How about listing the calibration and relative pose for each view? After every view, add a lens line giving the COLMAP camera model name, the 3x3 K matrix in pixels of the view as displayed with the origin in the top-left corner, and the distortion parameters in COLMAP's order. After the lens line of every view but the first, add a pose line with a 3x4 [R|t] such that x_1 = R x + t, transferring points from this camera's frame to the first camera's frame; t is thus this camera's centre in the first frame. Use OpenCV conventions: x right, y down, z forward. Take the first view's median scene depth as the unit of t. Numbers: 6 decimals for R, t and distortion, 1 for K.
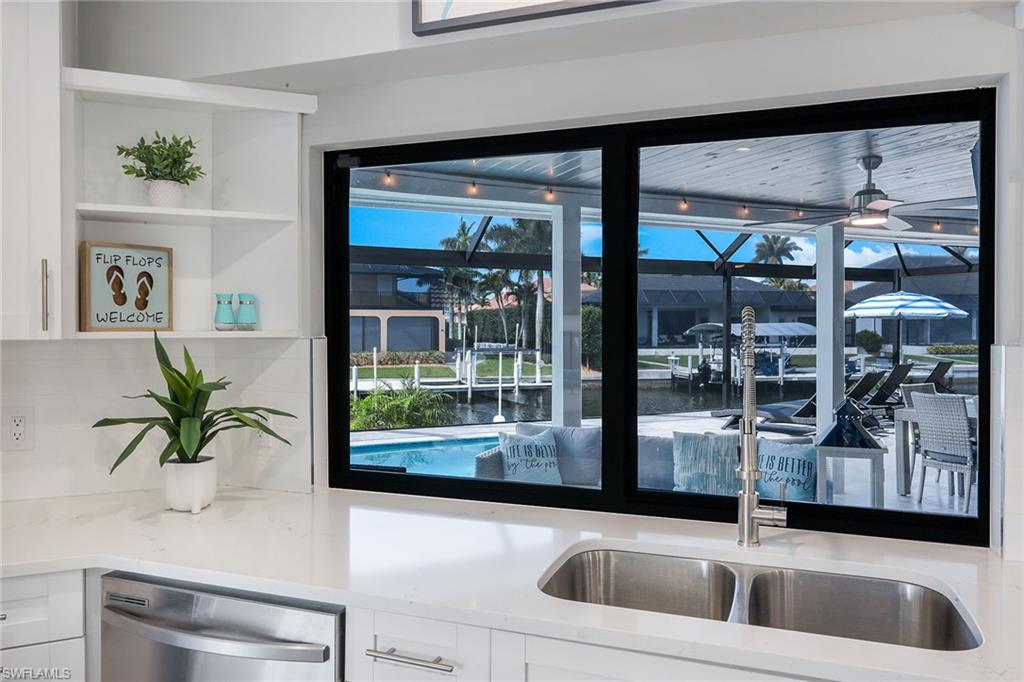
lens RADIAL K [[728.5, 0, 513.6], [0, 728.5, 332.7], [0, 0, 1]] dist [0.013423, -0.000914]
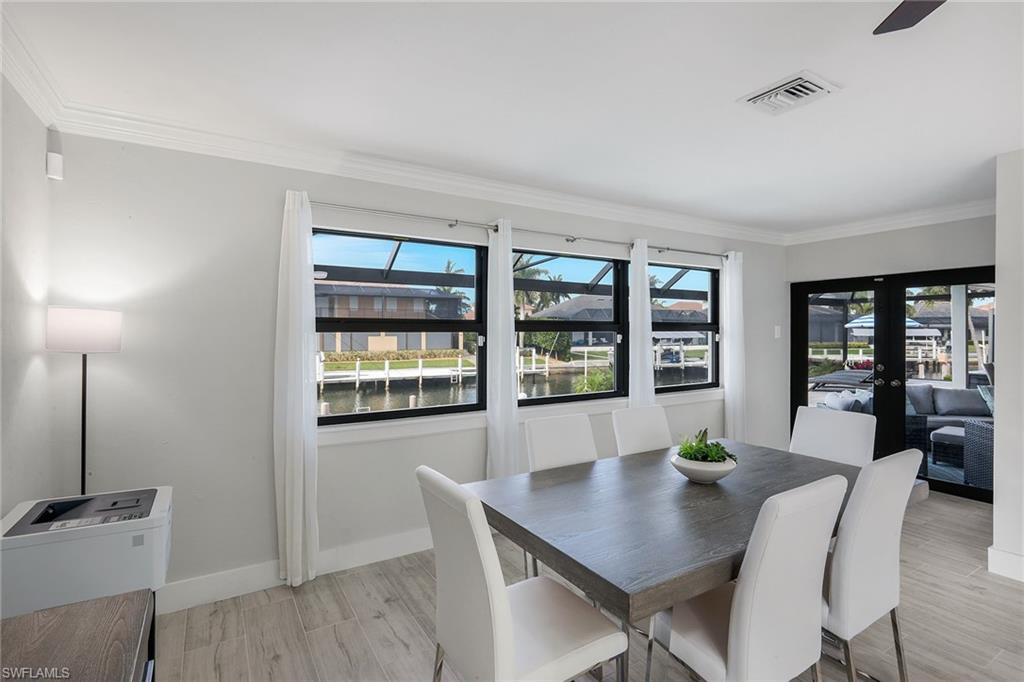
lens RADIAL K [[489.7, 0, 507.7], [0, 489.7, 338.9], [0, 0, 1]] dist [0.001625, 0.000568]
pose [[0.993486, -0.003972, 0.113885, -0.139072], [0.003467, 0.999983, 0.004634, -0.000528], [-0.113902, -0.004209, 0.993483, -0.020032]]
